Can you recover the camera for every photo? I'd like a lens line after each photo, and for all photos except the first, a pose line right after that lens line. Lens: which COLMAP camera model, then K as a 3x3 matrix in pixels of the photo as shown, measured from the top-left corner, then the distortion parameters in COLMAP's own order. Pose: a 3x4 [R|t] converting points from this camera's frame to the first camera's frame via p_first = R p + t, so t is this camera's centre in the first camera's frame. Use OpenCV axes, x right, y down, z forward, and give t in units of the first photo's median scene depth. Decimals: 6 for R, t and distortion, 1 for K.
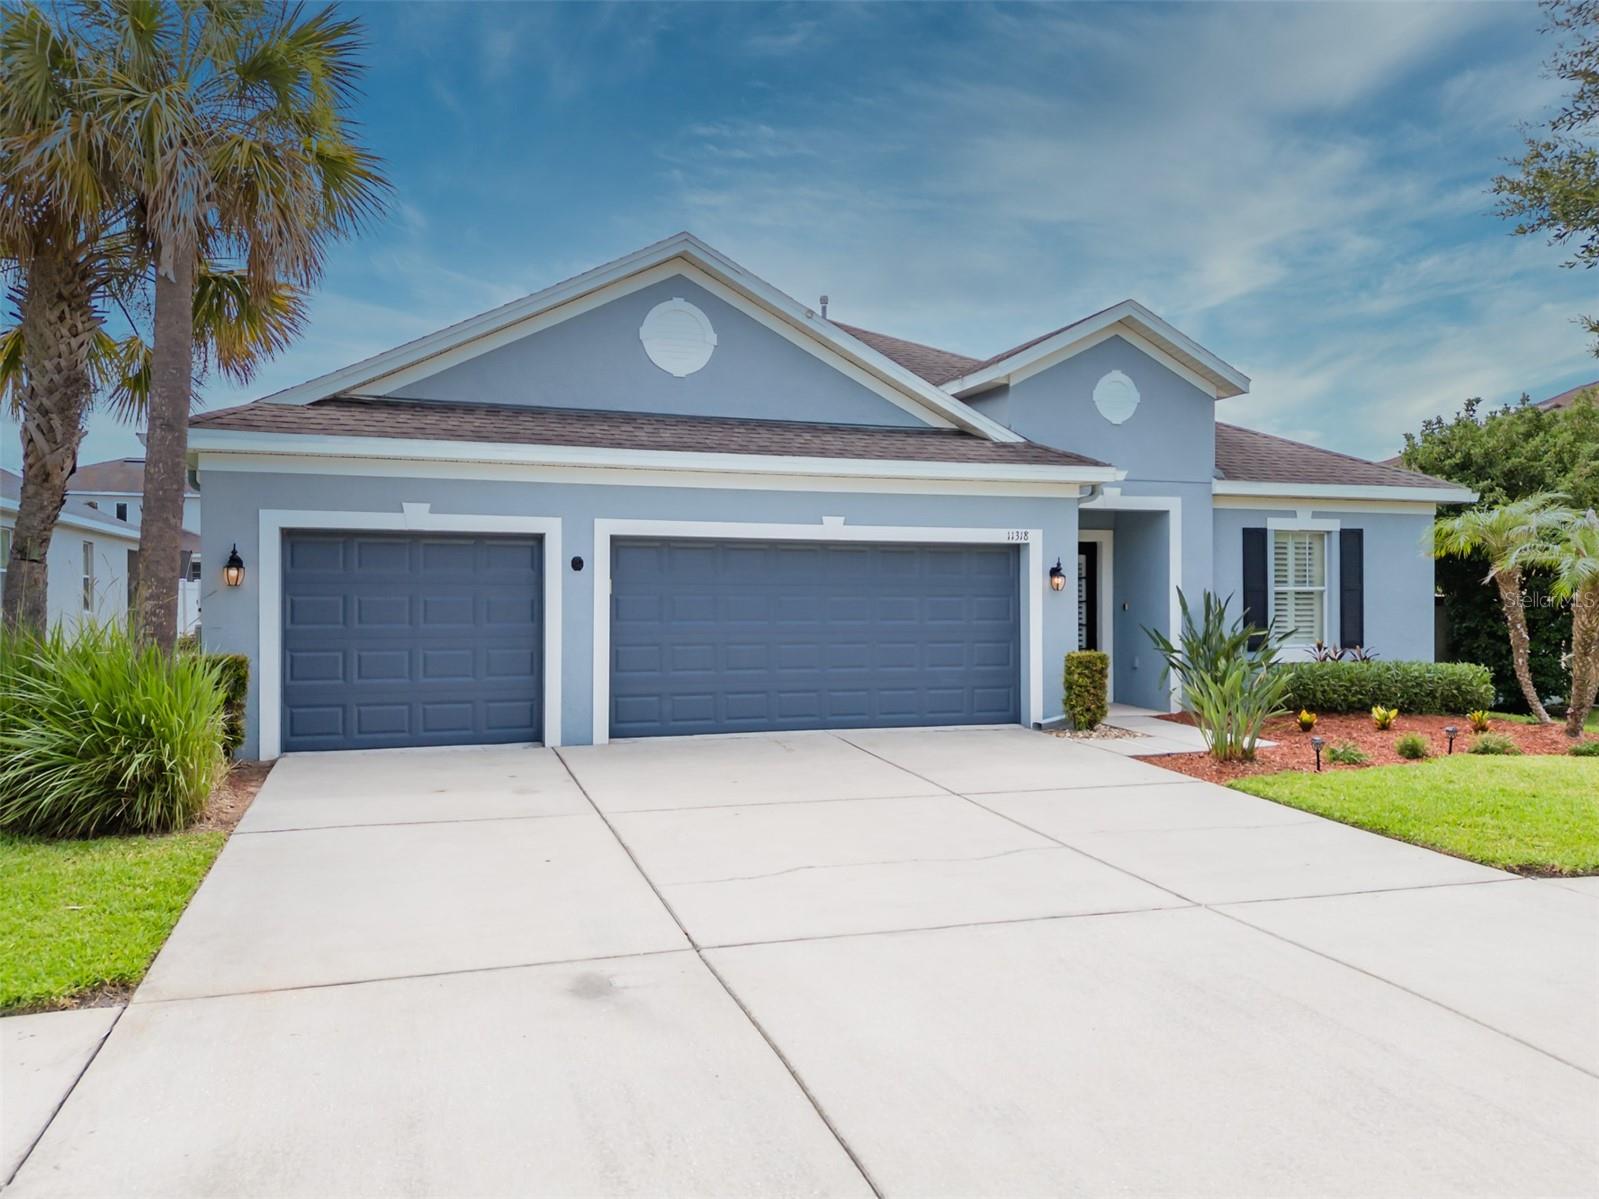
lens RADIAL K [[1172.7, 0, 799.5], [0, 1172.7, 599.5], [0, 0, 1]] dist [0.106392, -0.128994]
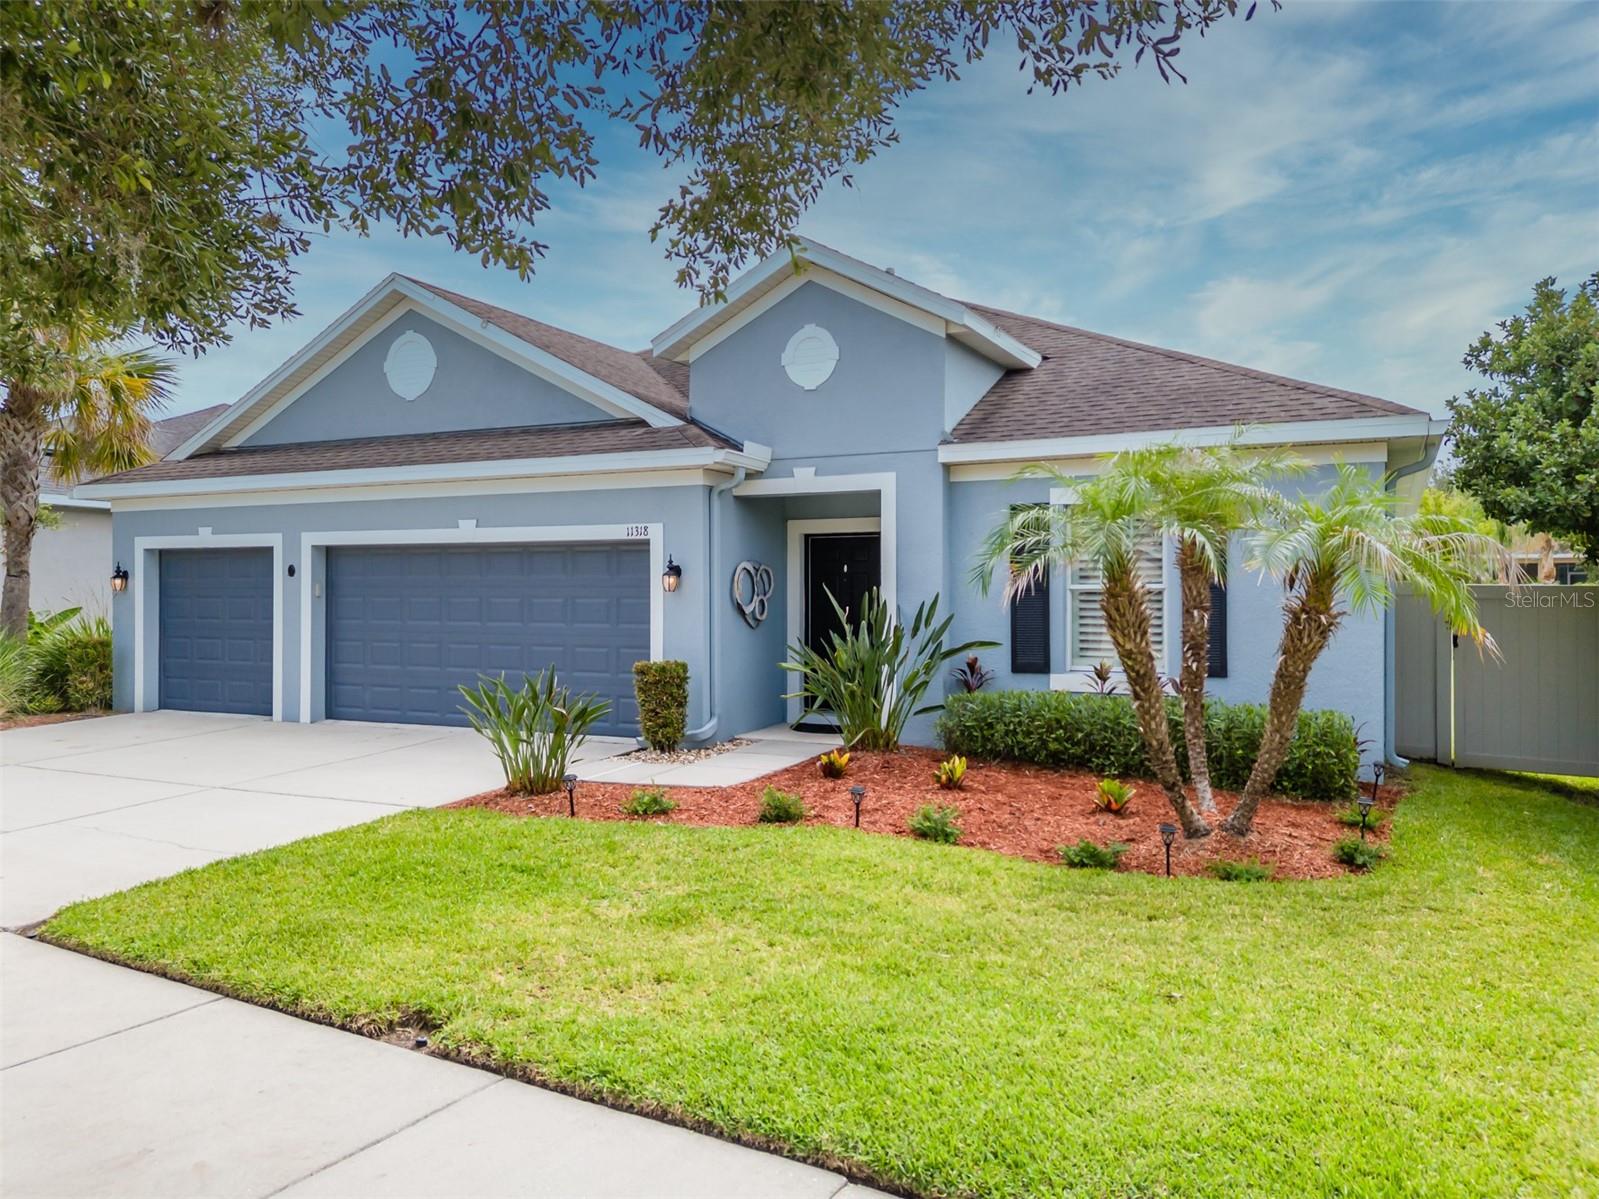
lens RADIAL K [[1172.7, 0, 799.5], [0, 1172.7, 599.5], [0, 0, 1]] dist [0.106392, -0.128994]
pose [[0.706270, 0.001540, -0.707941, 0.954796], [-0.000718, 0.999999, 0.001459, -0.003106], [0.707943, -0.000523, 0.706270, 0.469850]]
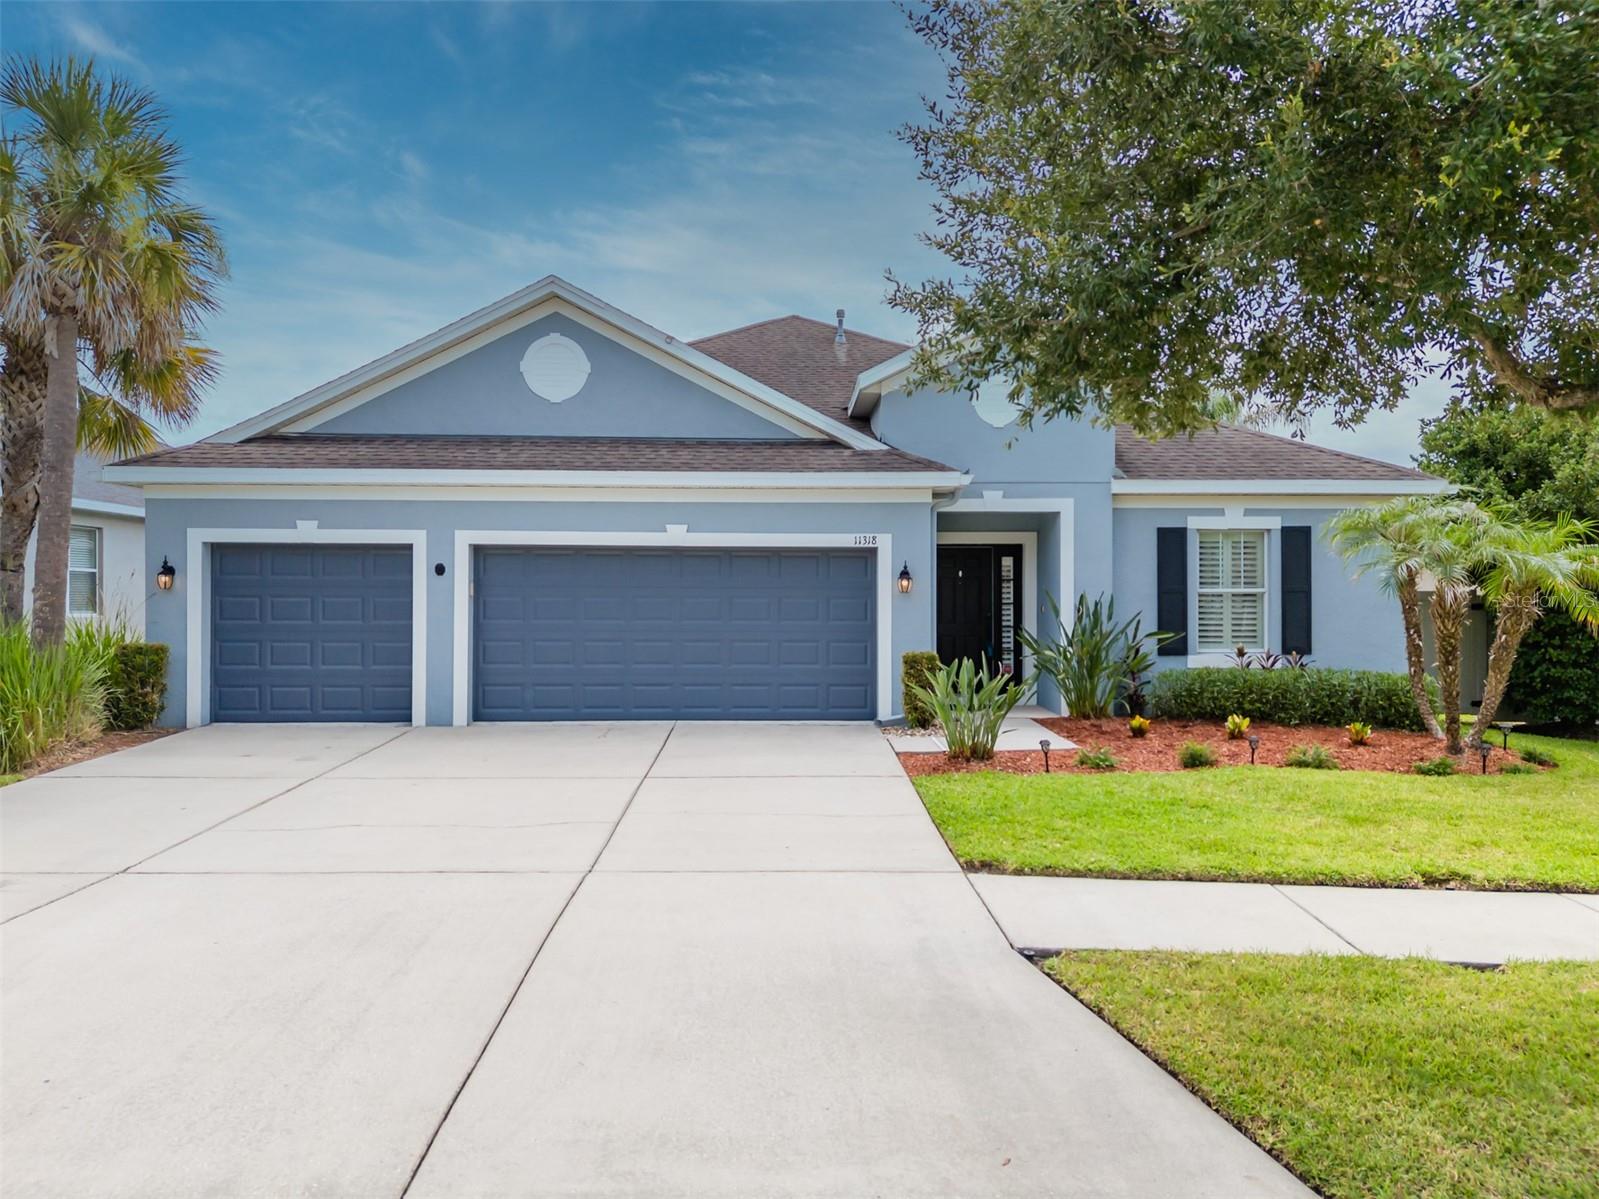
lens RADIAL K [[1172.7, 0, 799.5], [0, 1172.7, 599.5], [0, 0, 1]] dist [0.106392, -0.128994]
pose [[0.953885, 0.001827, -0.300166, 0.461432], [-0.002158, 0.999997, -0.000774, -0.000601], [0.300164, 0.001386, 0.953887, -0.007106]]
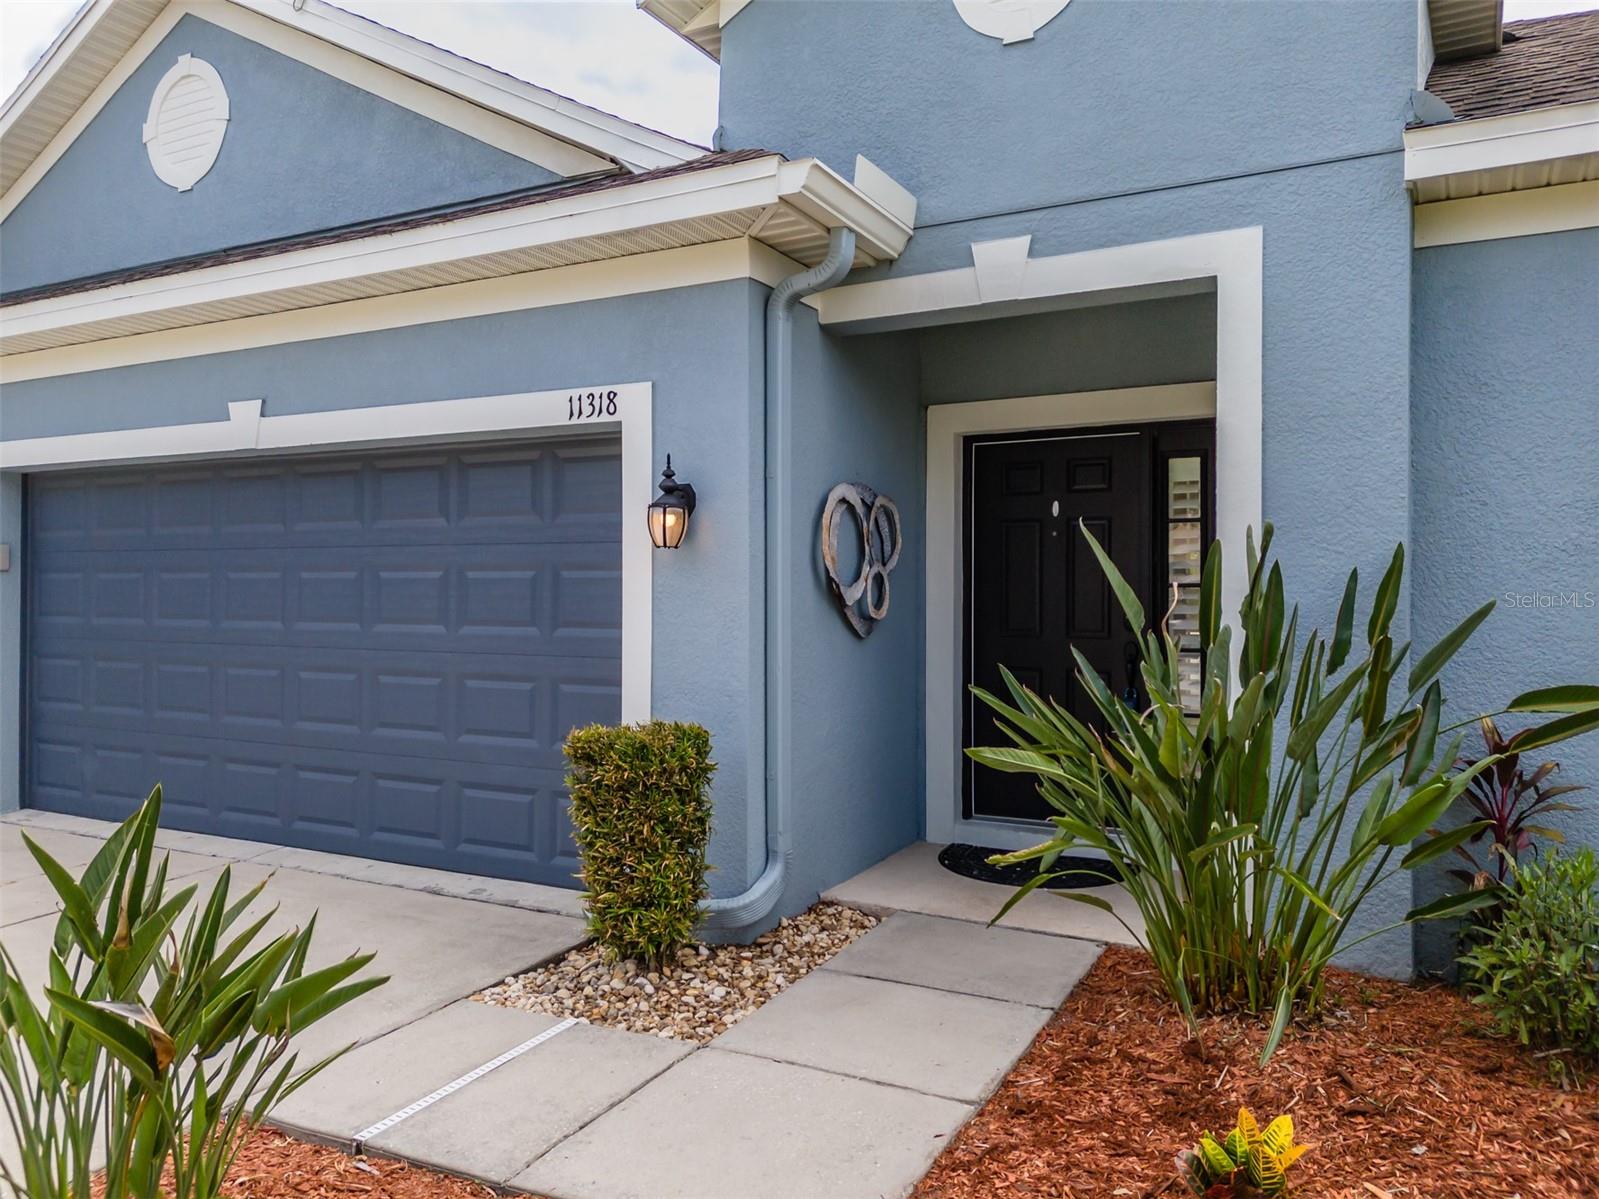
lens RADIAL K [[1192.7, 0, 799.5], [0, 1192.7, 599.5], [0, 0, 1]] dist [0.024781, 0.000050]
pose [[0.681223, 0.003608, -0.732067, 0.533940], [-0.002896, 0.999993, 0.002234, 0.007431], [0.732070, 0.000598, 0.681229, 0.823702]]
